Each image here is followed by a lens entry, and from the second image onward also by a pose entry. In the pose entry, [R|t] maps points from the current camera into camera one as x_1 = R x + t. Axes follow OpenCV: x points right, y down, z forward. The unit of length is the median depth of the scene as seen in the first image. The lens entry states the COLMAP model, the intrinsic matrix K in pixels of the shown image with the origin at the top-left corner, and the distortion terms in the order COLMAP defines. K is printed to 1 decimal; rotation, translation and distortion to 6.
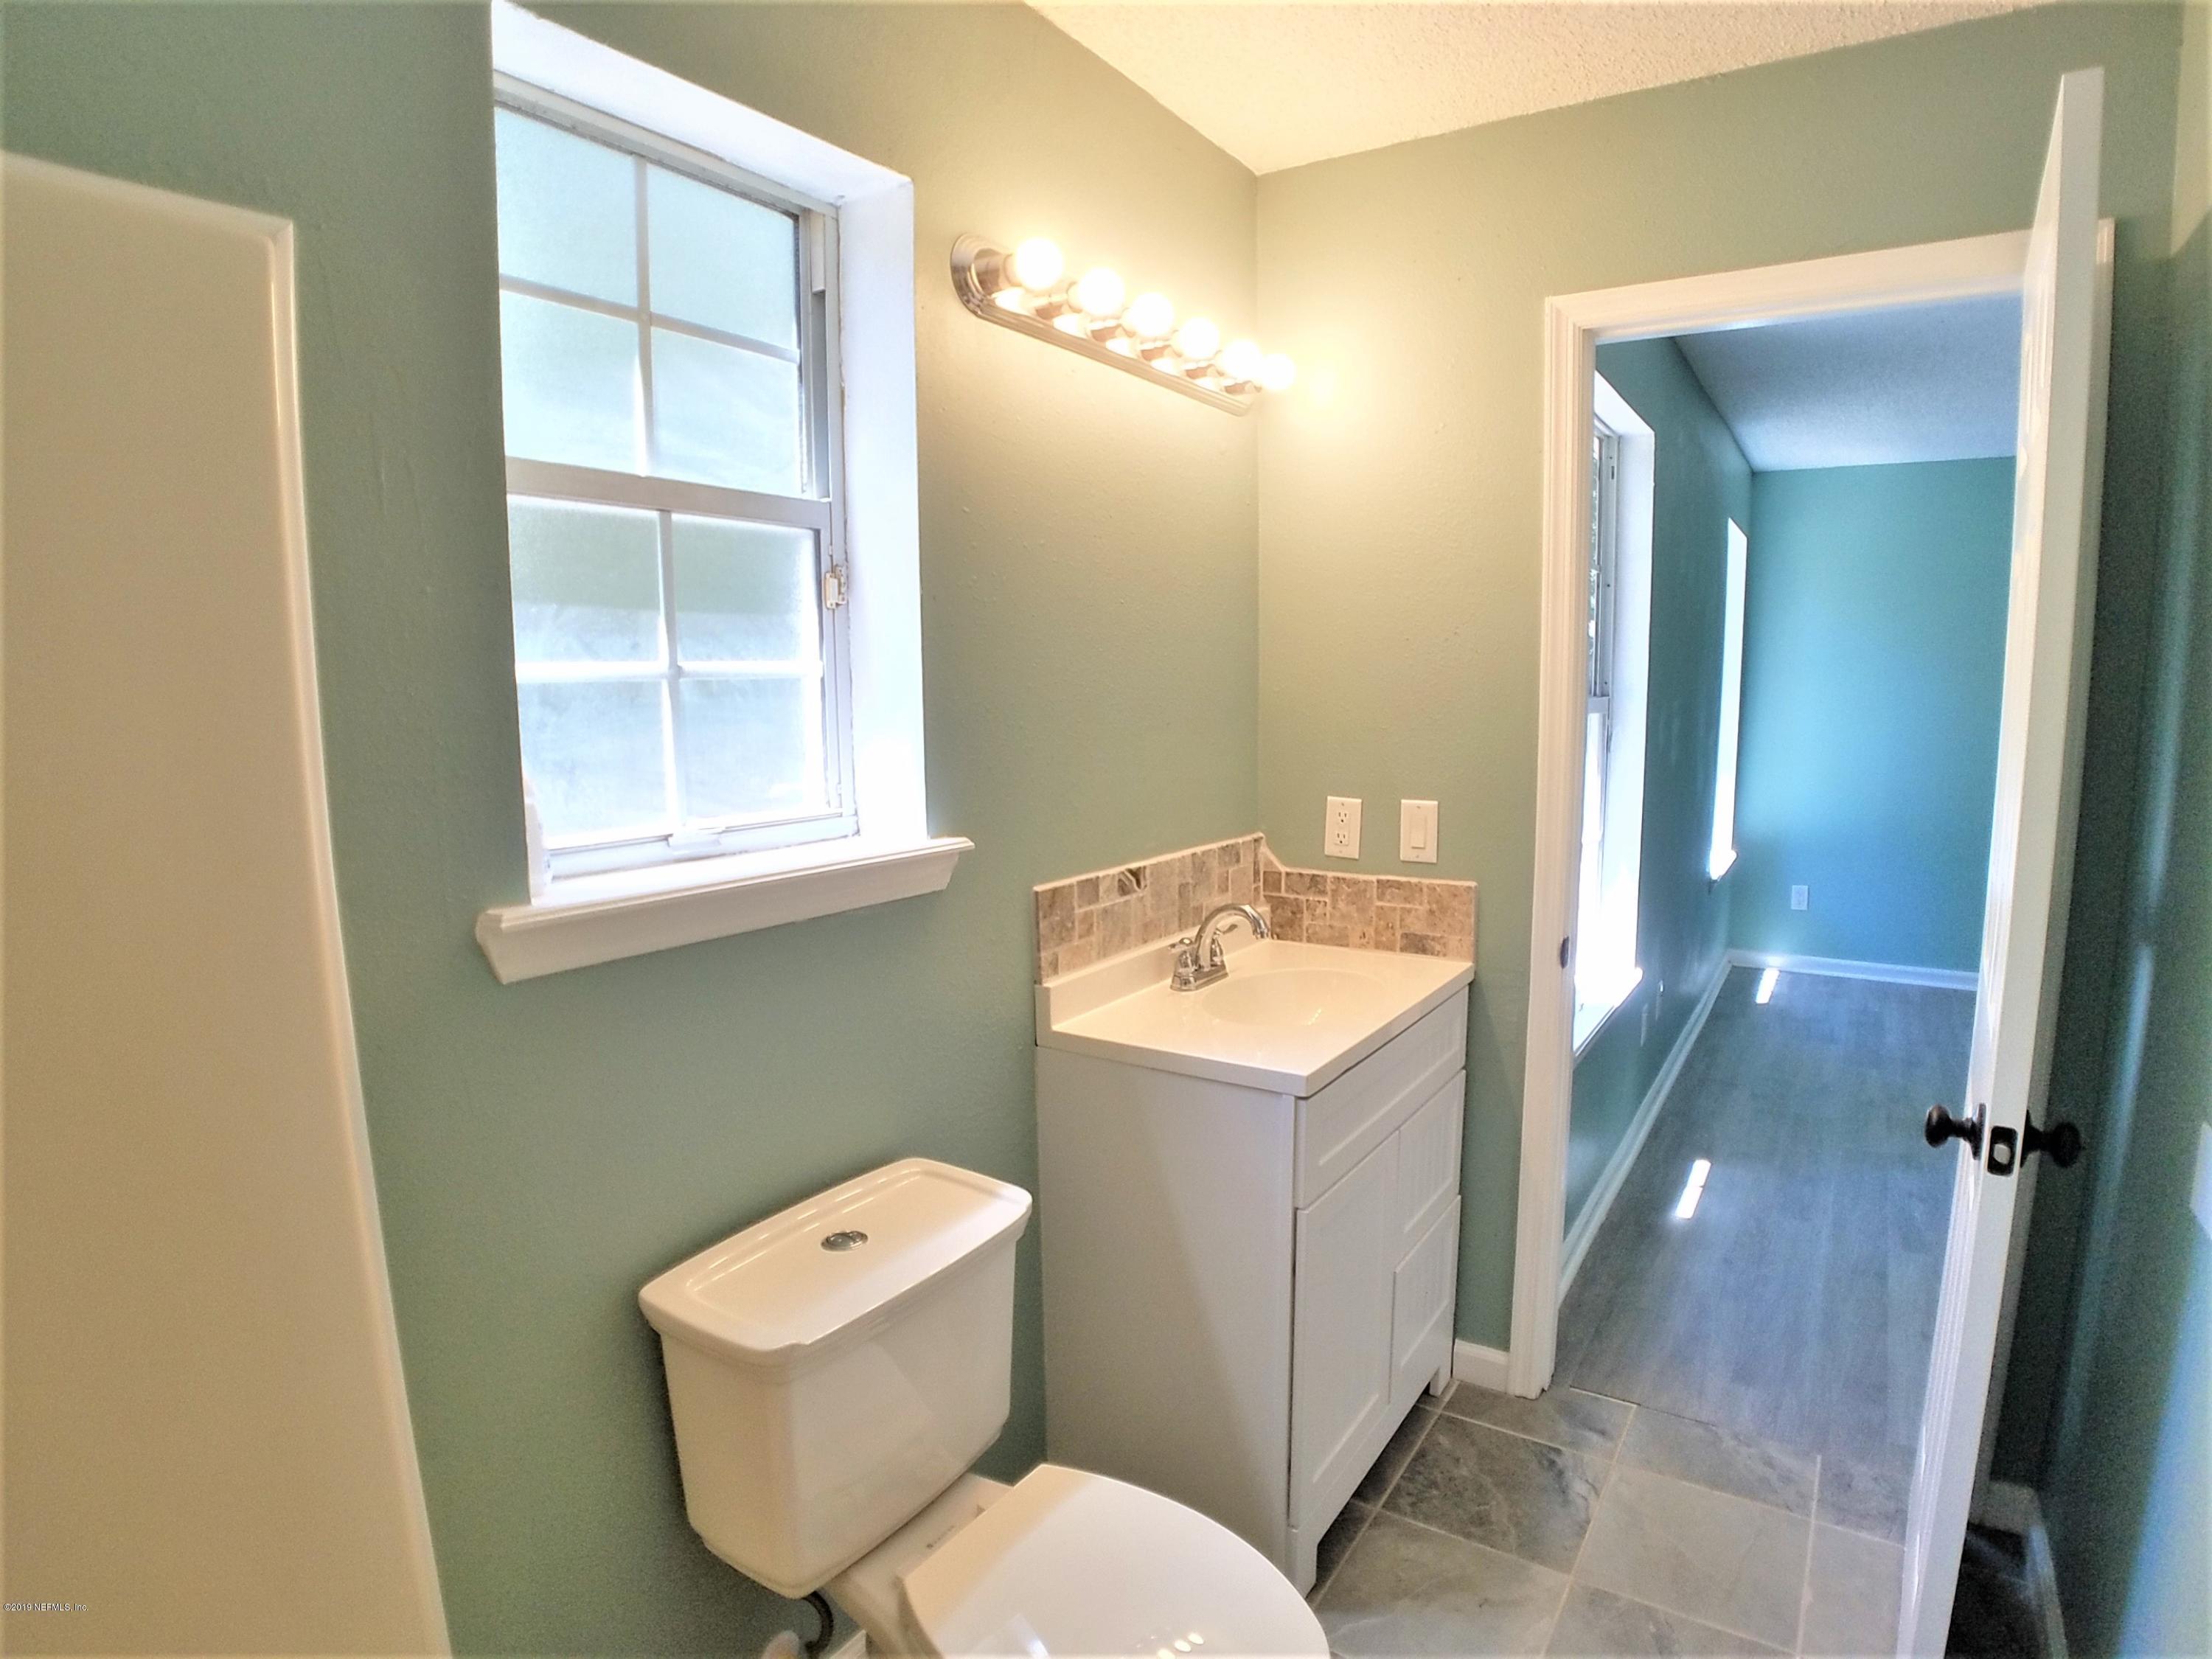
lens RADIAL K [[1202.2, 0, 1097.5], [0, 1202.2, 821.1], [0, 0, 1]] dist [-0.100429, 0.026981]
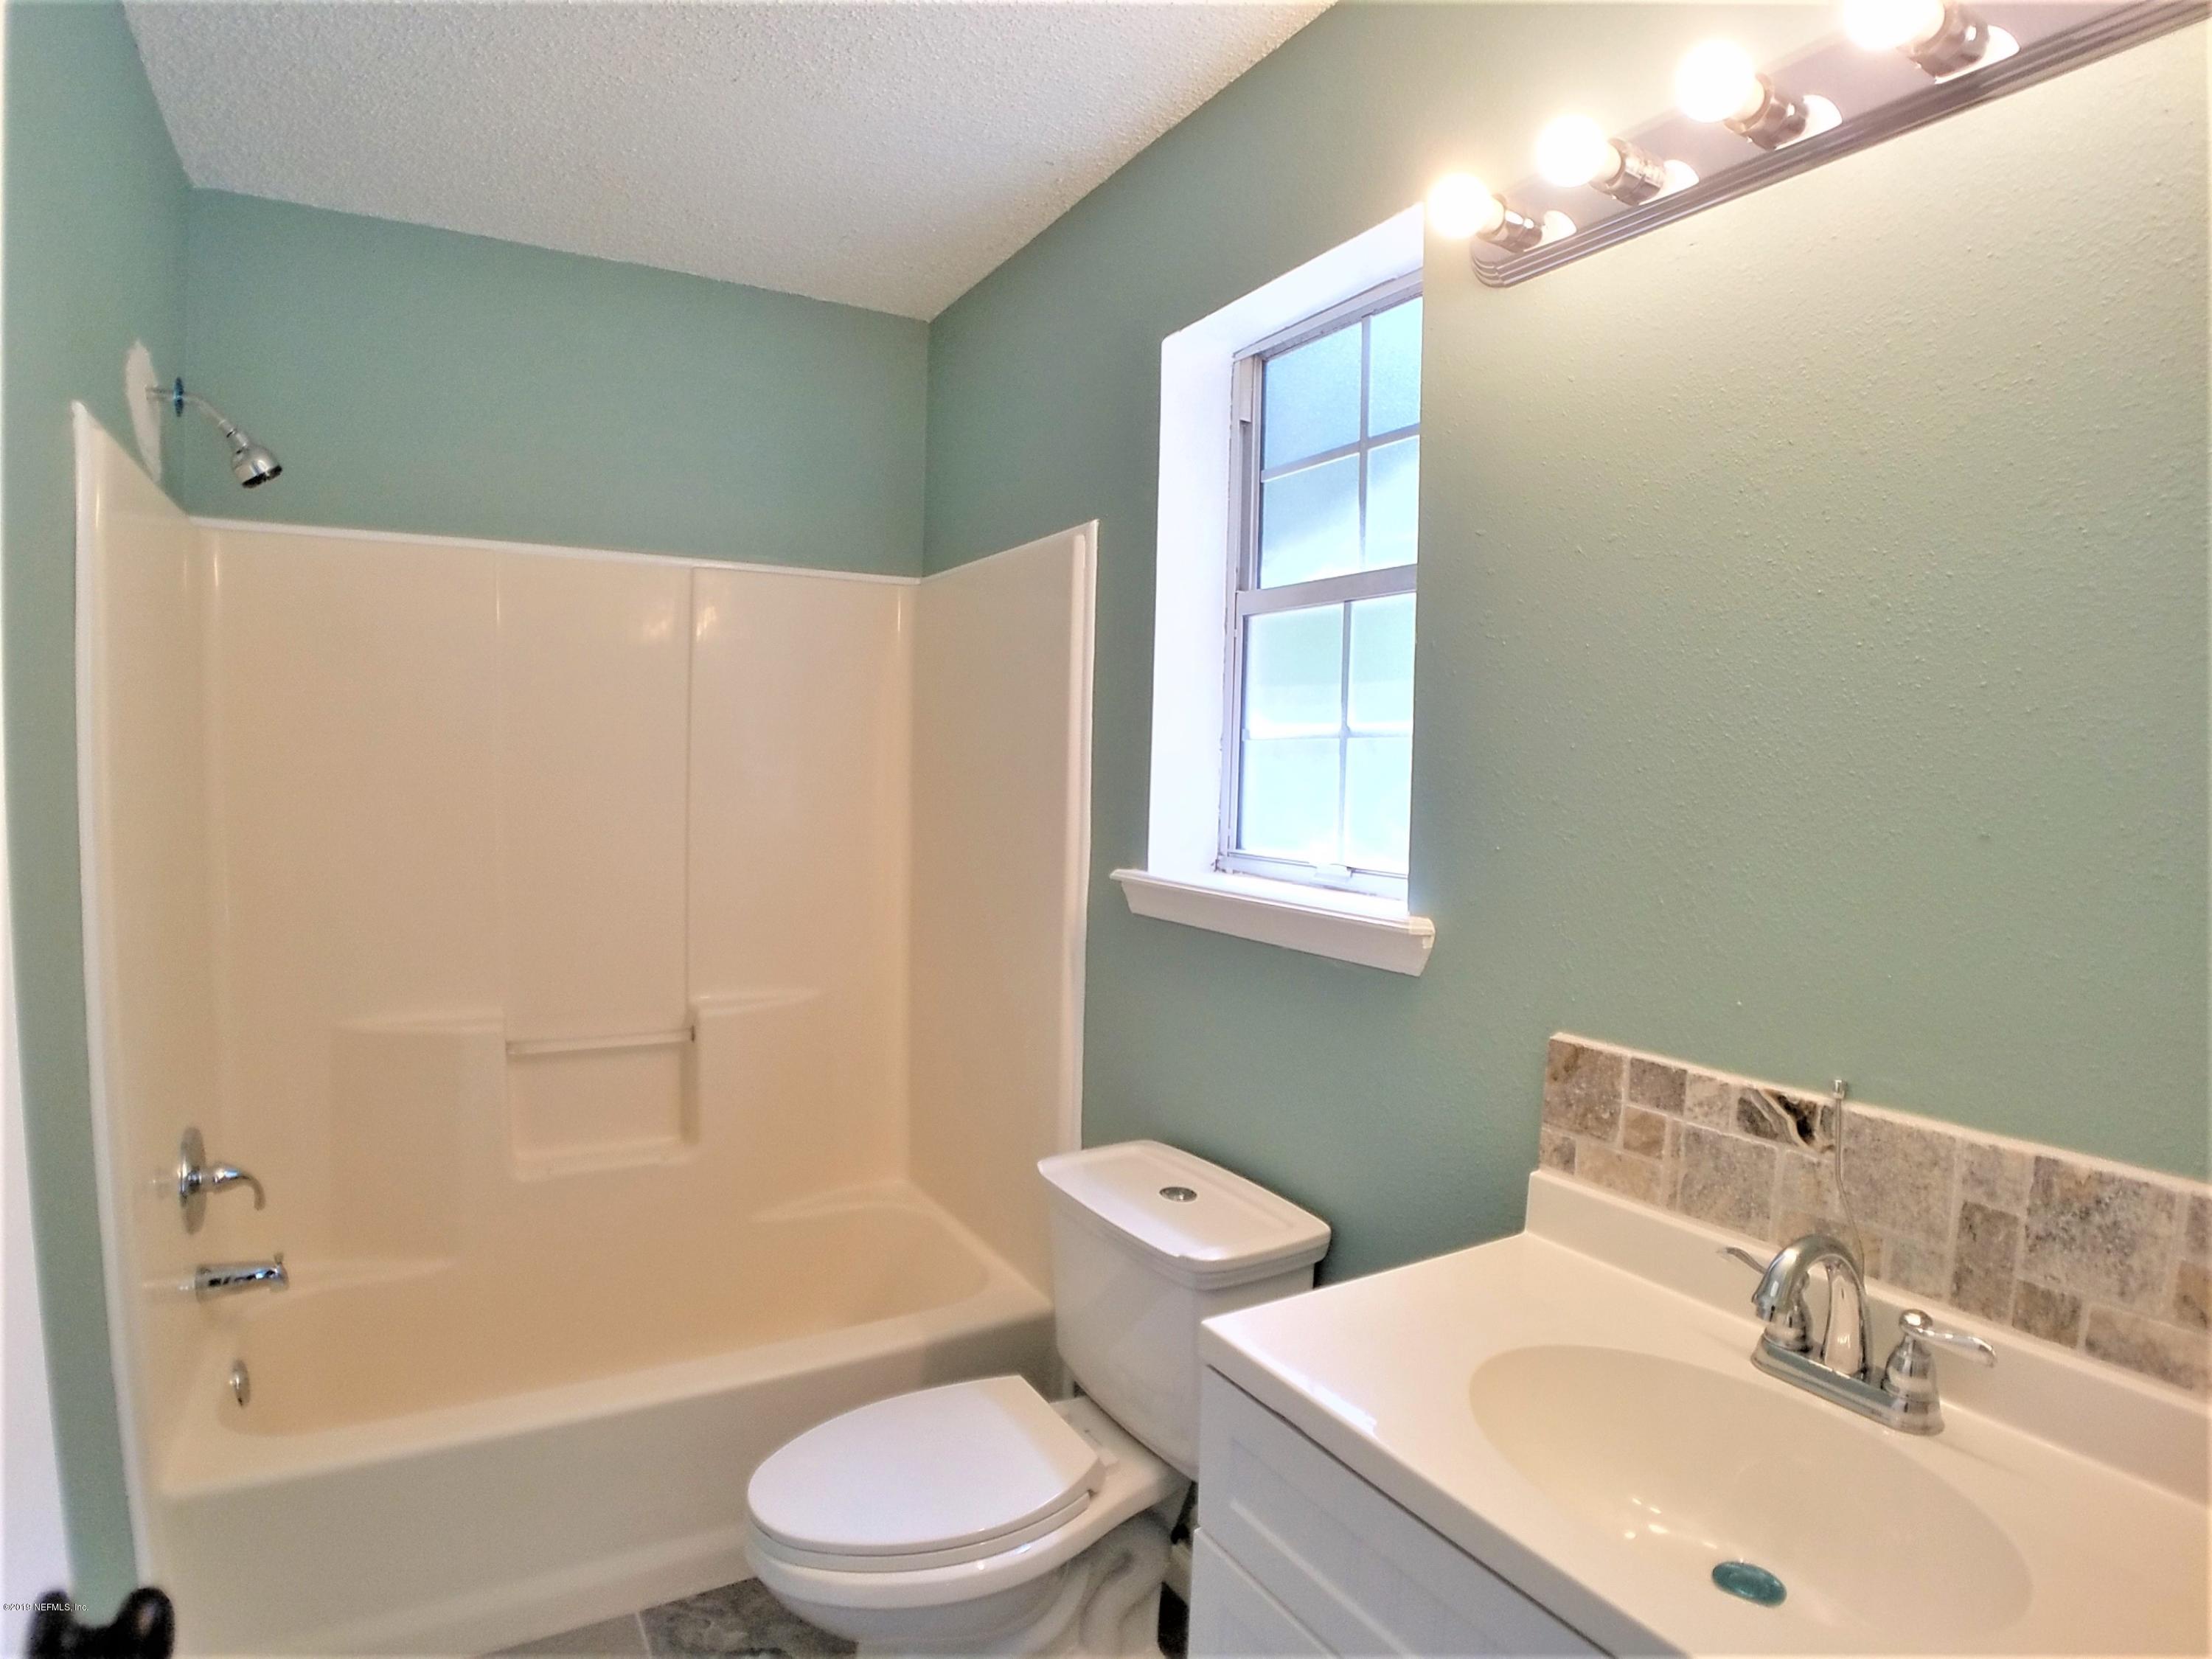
lens RADIAL K [[1202.2, 0, 1097.5], [0, 1202.2, 821.1], [0, 0, 1]] dist [-0.100429, 0.026981]
pose [[-0.431514, 0.051380, -0.900642, 0.642519], [-0.113878, 0.987287, 0.110884, -0.107048], [0.894890, 0.150411, -0.420177, 0.974015]]
